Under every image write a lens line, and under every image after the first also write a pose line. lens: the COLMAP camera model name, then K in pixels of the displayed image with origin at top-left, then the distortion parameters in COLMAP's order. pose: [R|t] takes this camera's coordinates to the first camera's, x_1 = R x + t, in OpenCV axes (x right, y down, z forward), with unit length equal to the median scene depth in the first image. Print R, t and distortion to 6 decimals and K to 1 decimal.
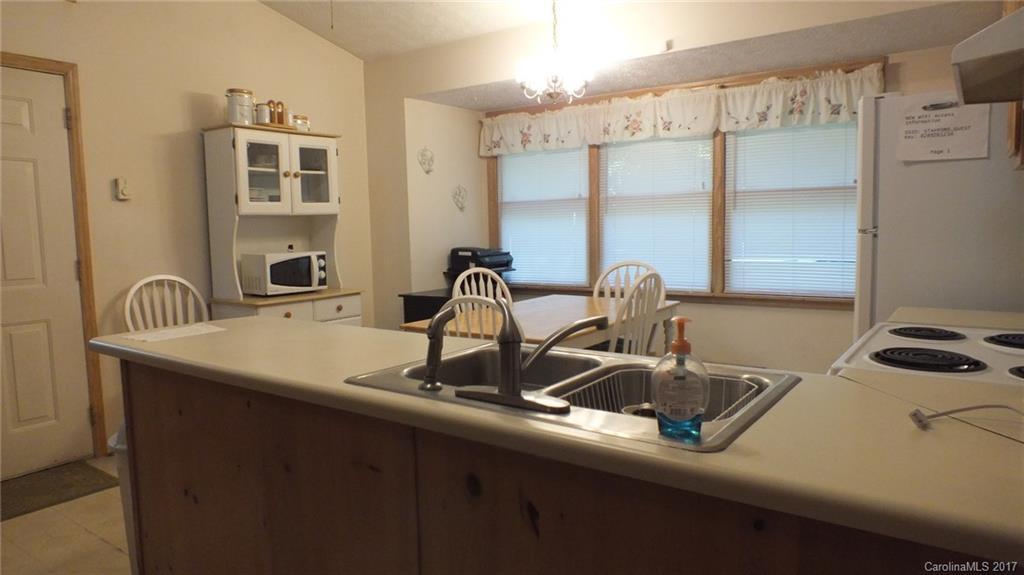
lens RADIAL K [[676.8, 0, 512.0], [0, 676.8, 287.5], [0, 0, 1]] dist [-0.022383, 0.002250]
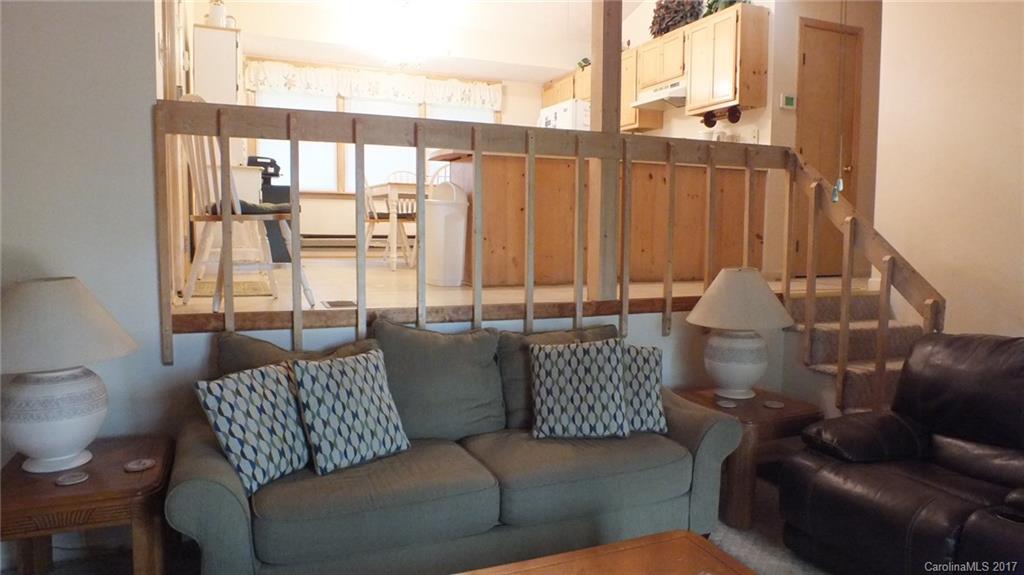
lens RADIAL K [[676.8, 0, 512.0], [0, 676.8, 287.5], [0, 0, 1]] dist [-0.022383, 0.002250]
pose [[0.526528, -0.048926, 0.848749, -1.068494], [0.055697, 0.998183, 0.022988, 0.220183], [-0.848331, 0.035169, 0.528297, -0.120568]]
